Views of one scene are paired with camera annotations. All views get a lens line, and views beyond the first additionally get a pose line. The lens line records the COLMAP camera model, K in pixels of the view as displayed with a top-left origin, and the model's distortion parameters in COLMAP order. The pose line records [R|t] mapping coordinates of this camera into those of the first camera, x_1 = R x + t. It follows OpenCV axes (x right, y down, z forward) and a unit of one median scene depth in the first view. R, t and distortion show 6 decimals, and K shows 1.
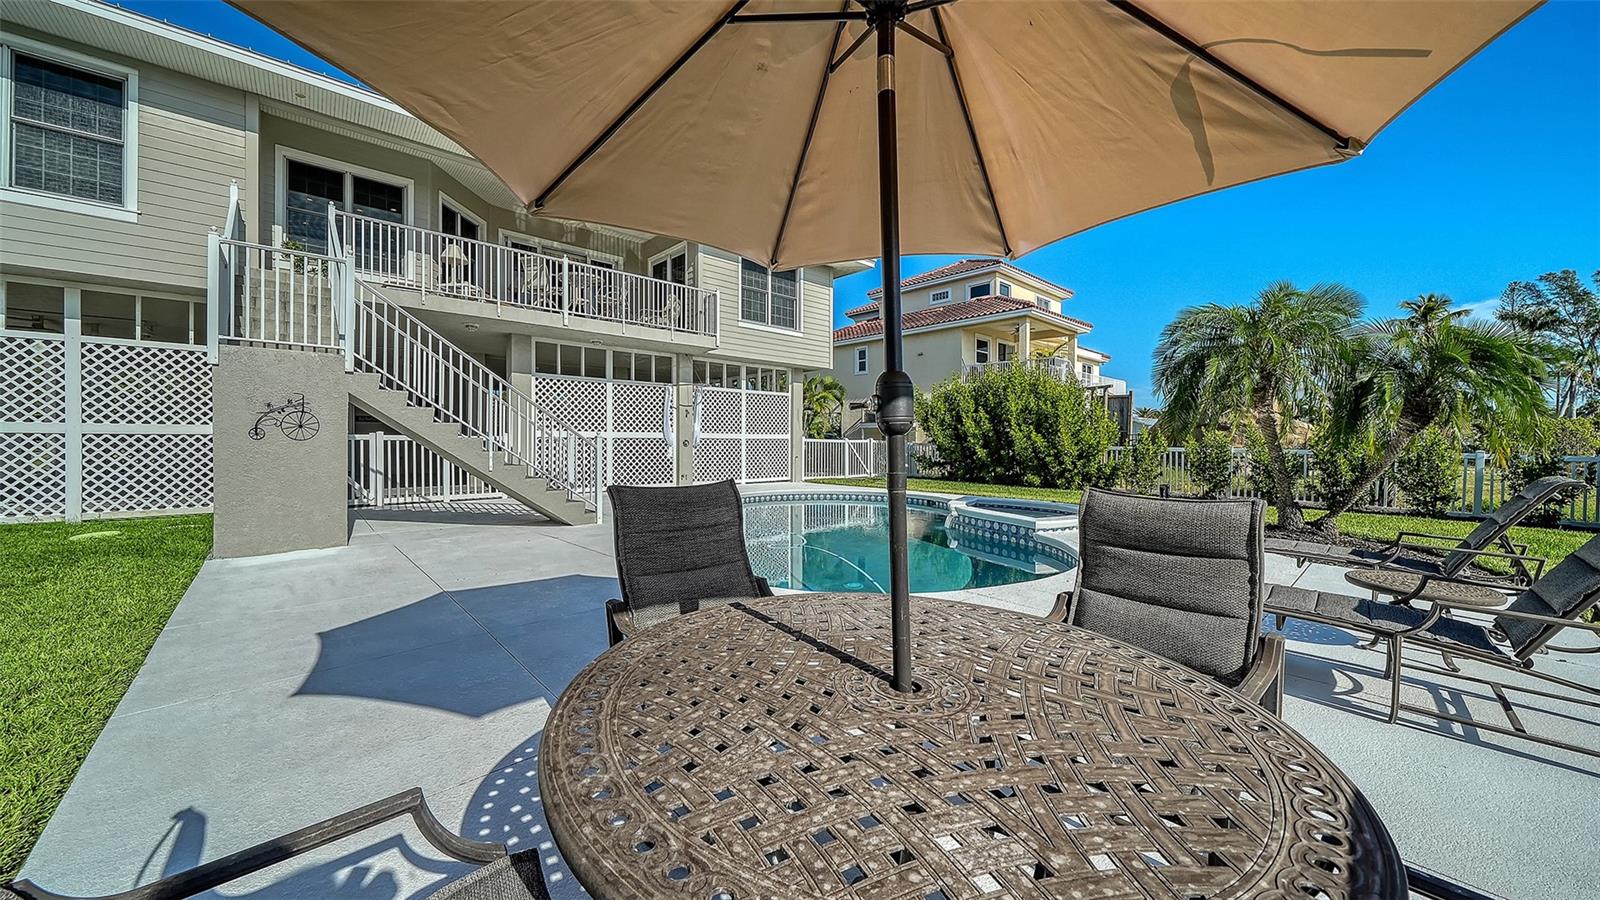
lens RADIAL K [[564.2, 0, 769.6], [0, 564.2, 445.8], [0, 0, 1]] dist [-0.000418, -0.000041]
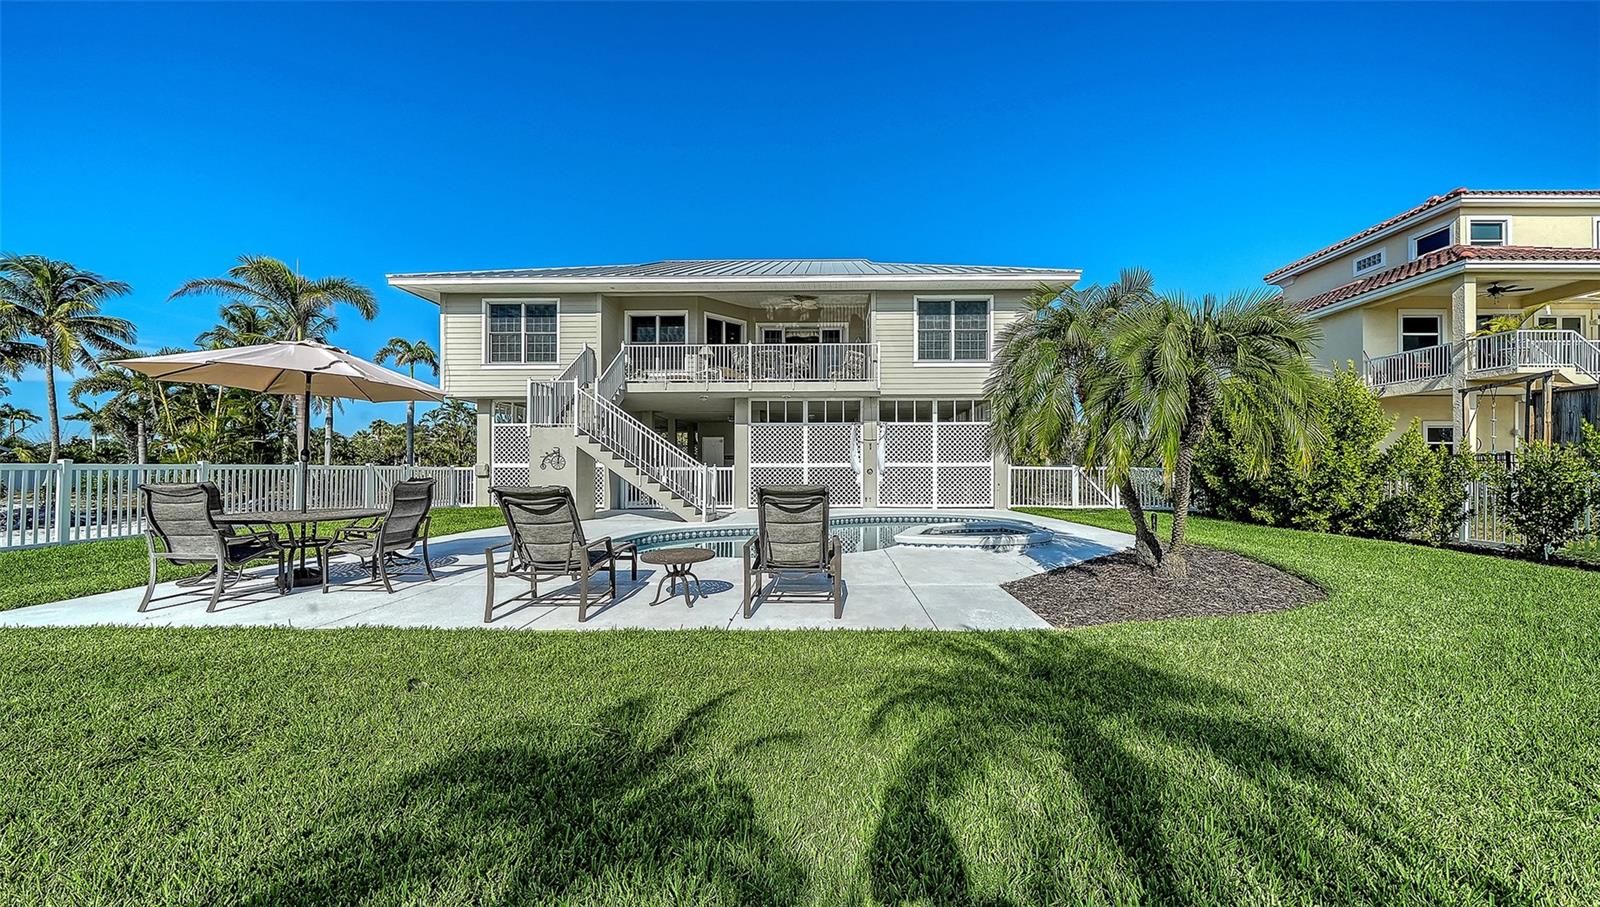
lens RADIAL K [[551.3, 0, 804.5], [0, 551.3, 473.7], [0, 0, 1]] dist [-0.000885, -0.000070]
pose [[0.745793, -0.004154, -0.666165, 0.514160], [0.000761, 0.999985, -0.005384, 0.006427], [0.666177, 0.003508, 0.745785, 0.032976]]
